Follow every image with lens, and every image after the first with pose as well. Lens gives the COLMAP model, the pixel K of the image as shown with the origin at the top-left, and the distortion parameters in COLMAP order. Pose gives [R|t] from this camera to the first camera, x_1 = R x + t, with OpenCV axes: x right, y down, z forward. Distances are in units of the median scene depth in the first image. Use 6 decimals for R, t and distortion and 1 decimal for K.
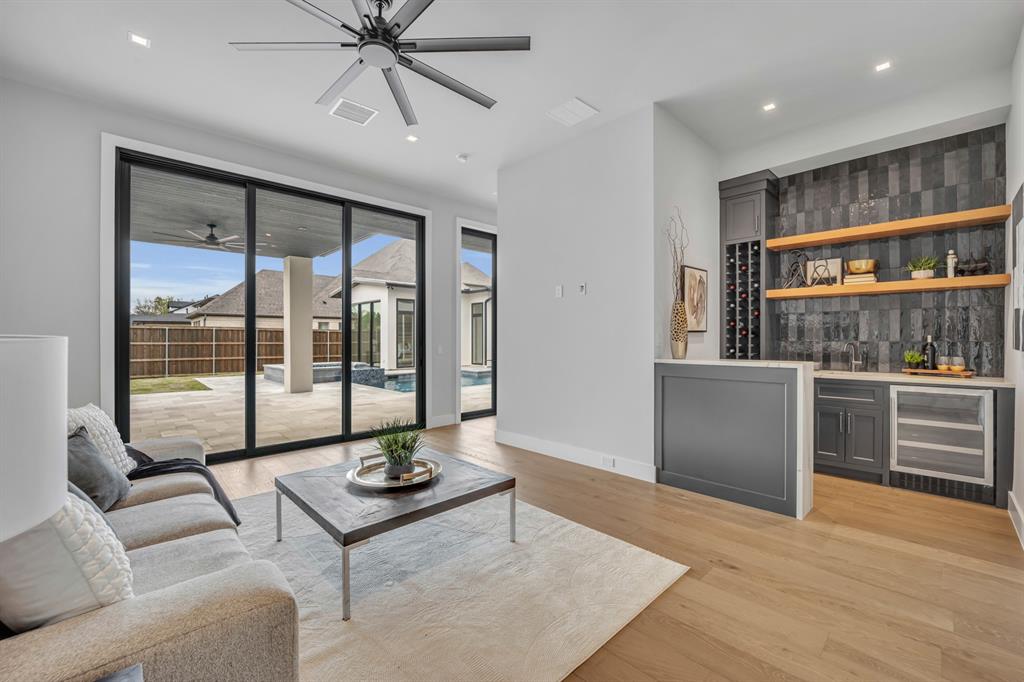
lens RADIAL K [[421.1, 0, 508.6], [0, 421.1, 340.7], [0, 0, 1]] dist [-0.019700, 0.000103]
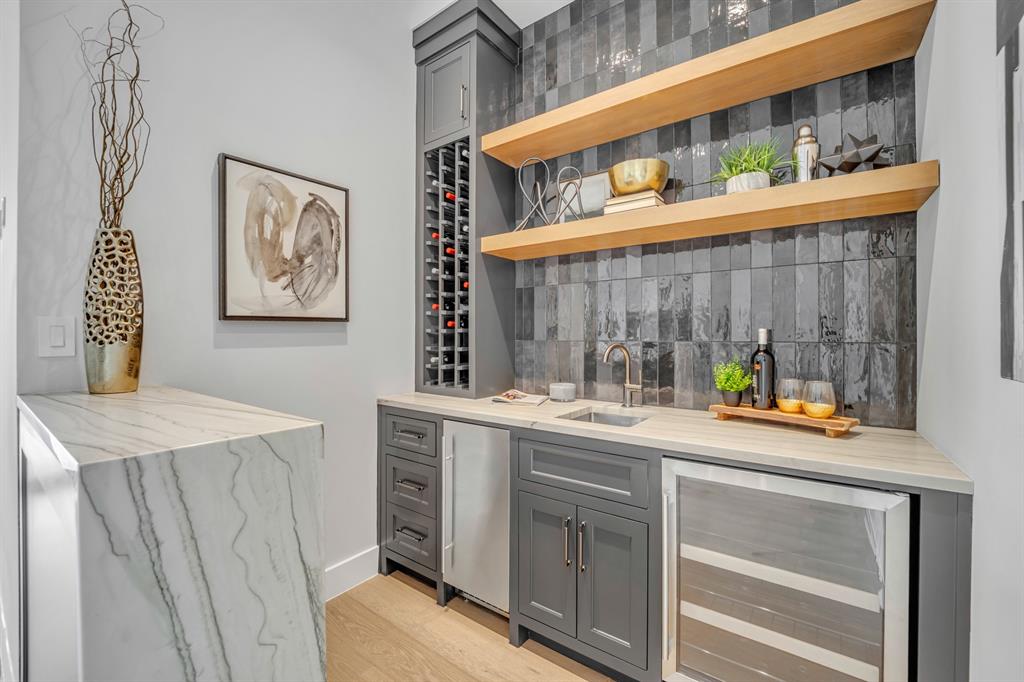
lens RADIAL K [[421.1, 0, 508.6], [0, 421.1, 340.7], [0, 0, 1]] dist [-0.019700, 0.000103]
pose [[0.984220, 0.000913, 0.176946, 0.678706], [-0.000372, 0.999995, -0.003092, 0.001730], [-0.176948, 0.002978, 0.984216, 0.614811]]
